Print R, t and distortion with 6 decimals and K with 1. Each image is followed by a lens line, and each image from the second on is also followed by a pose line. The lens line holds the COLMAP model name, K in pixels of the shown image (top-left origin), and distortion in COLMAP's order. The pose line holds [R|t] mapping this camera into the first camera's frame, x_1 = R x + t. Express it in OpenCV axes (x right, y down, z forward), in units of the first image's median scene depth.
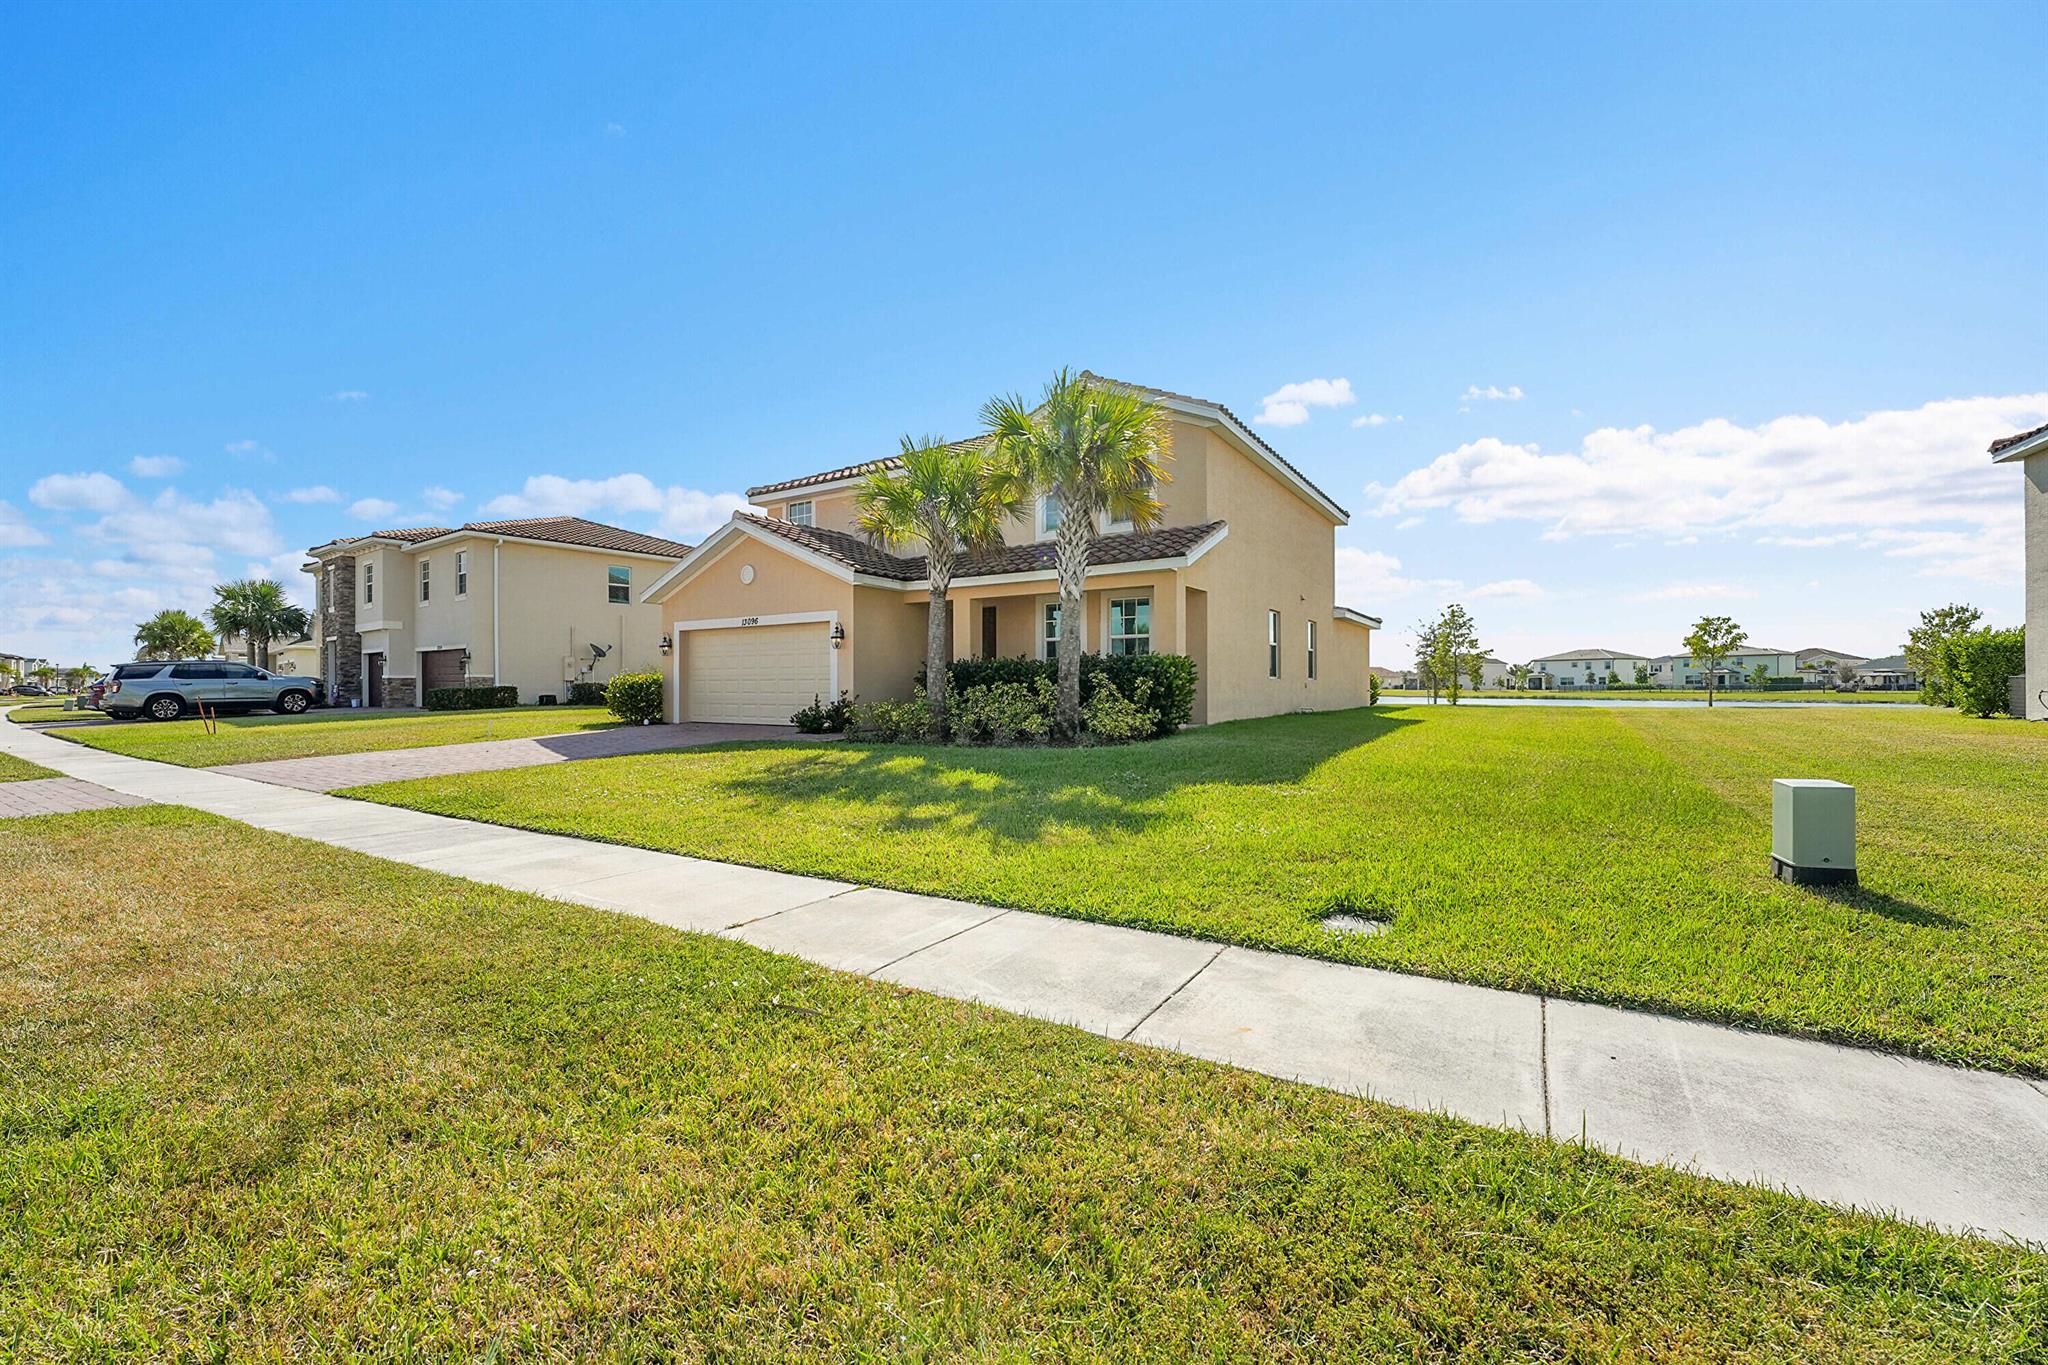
lens RADIAL K [[791.3, 0, 1029.6], [0, 791.3, 676.2], [0, 0, 1]] dist [-0.004963, -0.000889]
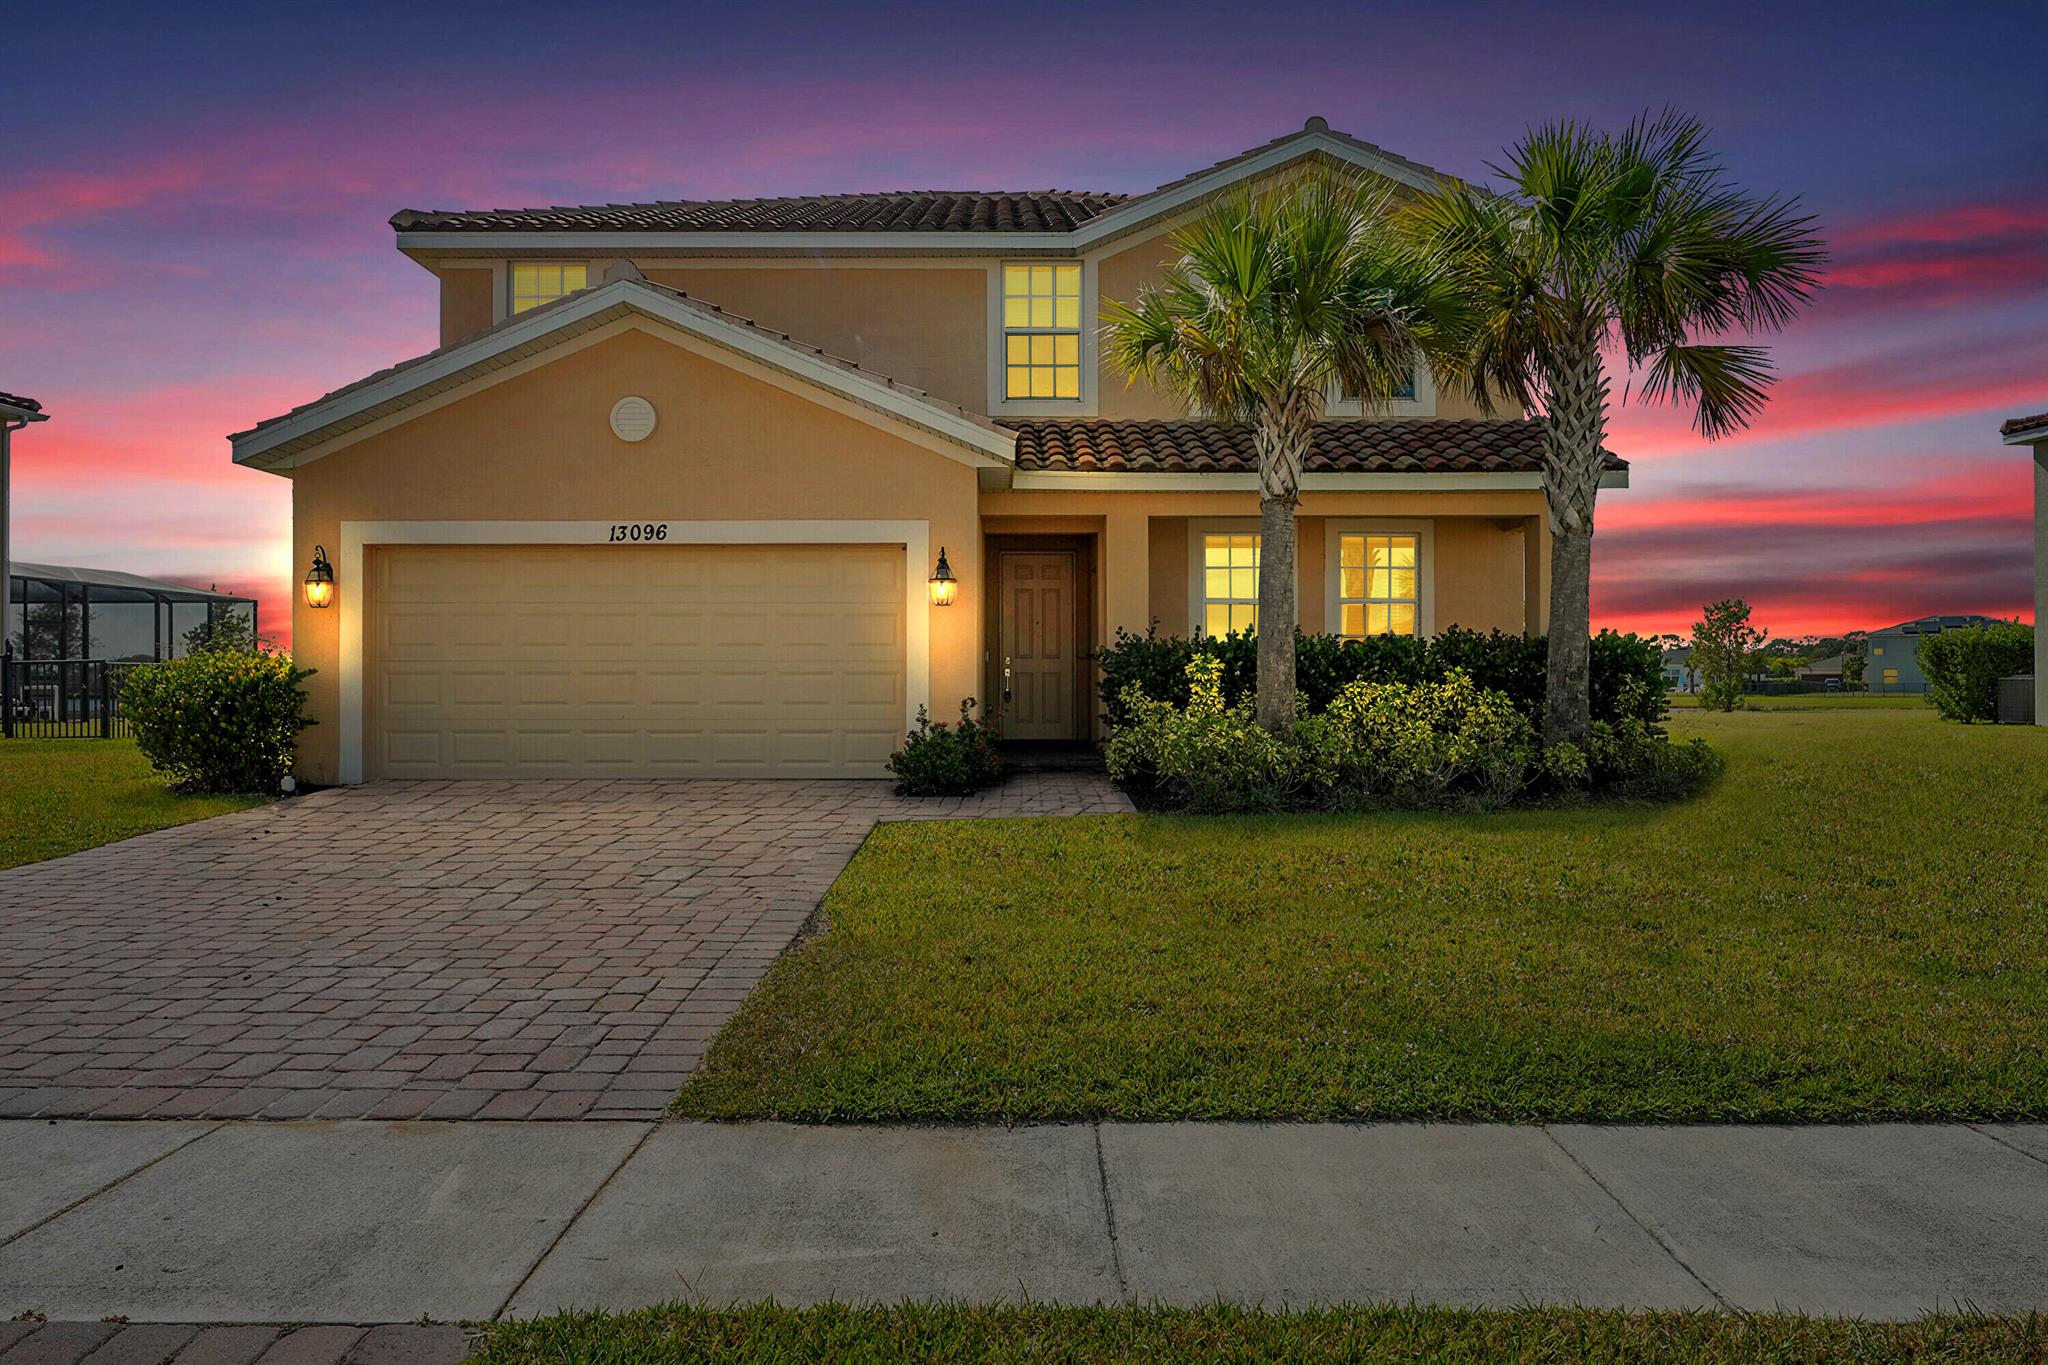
lens RADIAL K [[1297.3, 0, 1024.1], [0, 1297.3, 693.9], [0, 0, 1]] dist [-0.006972, -0.000433]
pose [[0.850068, -0.002259, 0.526668, -0.544956], [-0.004712, 0.999918, 0.011895, 0.006172], [-0.526652, -0.012594, 0.849988, 0.316482]]
